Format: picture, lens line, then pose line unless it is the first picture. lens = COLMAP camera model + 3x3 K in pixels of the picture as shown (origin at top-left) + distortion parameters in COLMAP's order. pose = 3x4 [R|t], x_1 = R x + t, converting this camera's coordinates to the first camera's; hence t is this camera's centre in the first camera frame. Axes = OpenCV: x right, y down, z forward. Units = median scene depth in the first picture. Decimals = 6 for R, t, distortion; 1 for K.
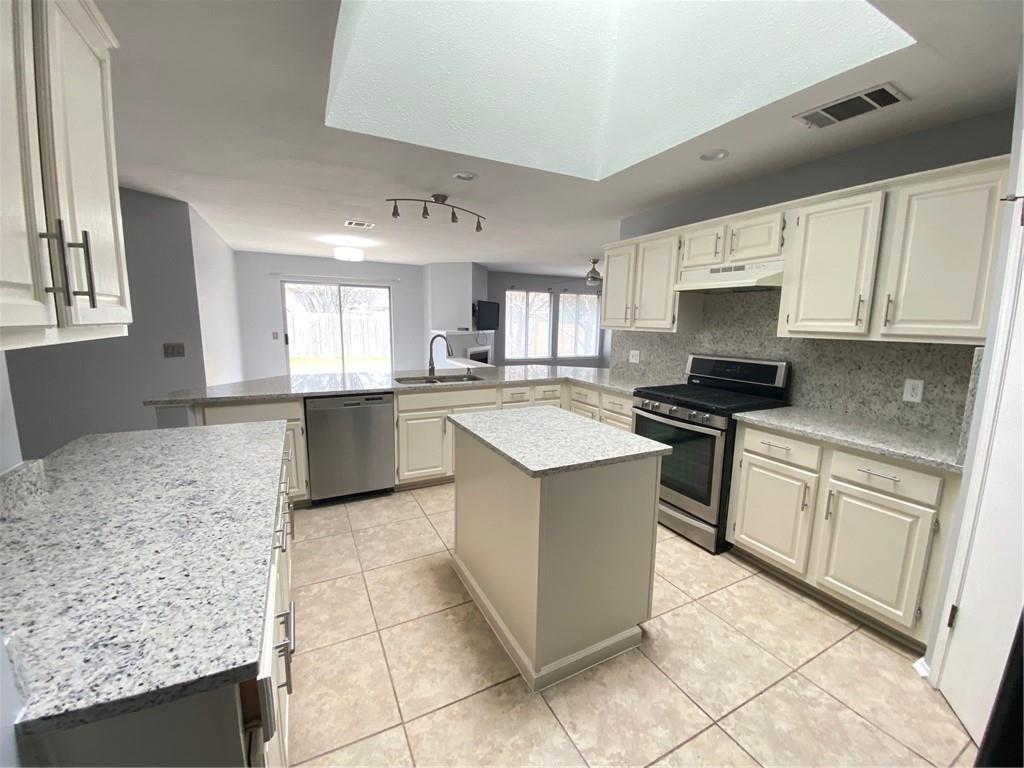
lens RADIAL K [[416.6, 0, 513.7], [0, 416.6, 382.7], [0, 0, 1]] dist [0.026364, -0.022382]
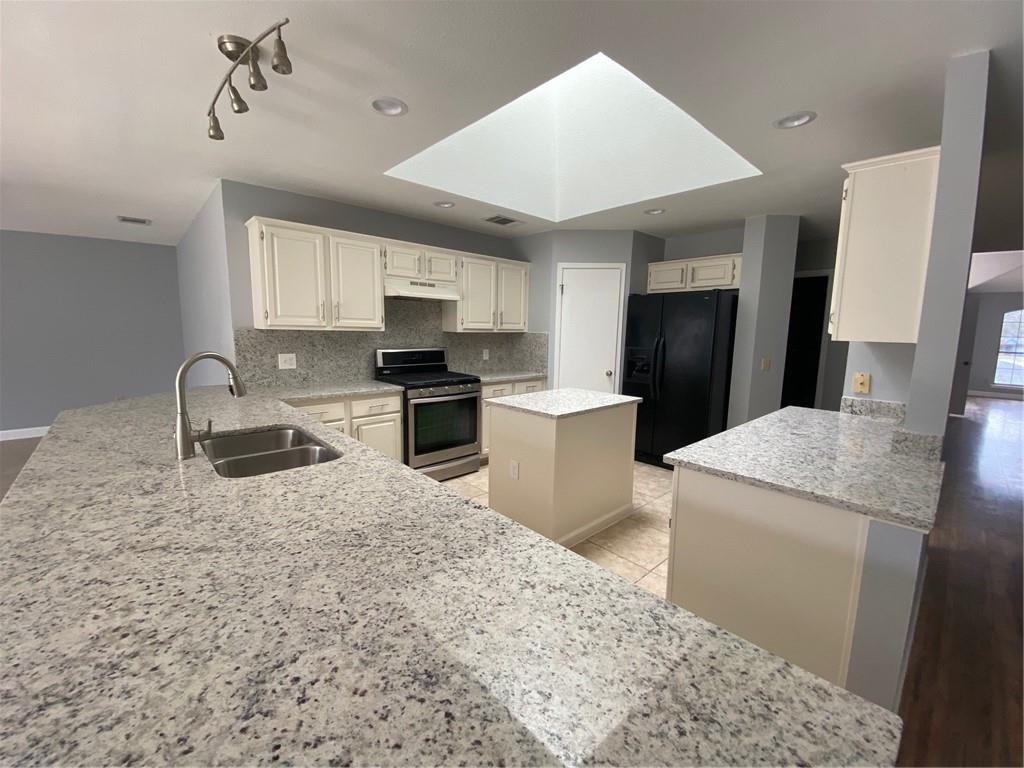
lens RADIAL K [[416.6, 0, 513.7], [0, 416.6, 382.7], [0, 0, 1]] dist [0.026364, -0.022382]
pose [[-0.265118, -0.151853, 0.952183, -0.905111], [0.118388, 0.974922, 0.188443, -0.176322], [-0.956921, 0.162686, -0.240492, 1.082198]]
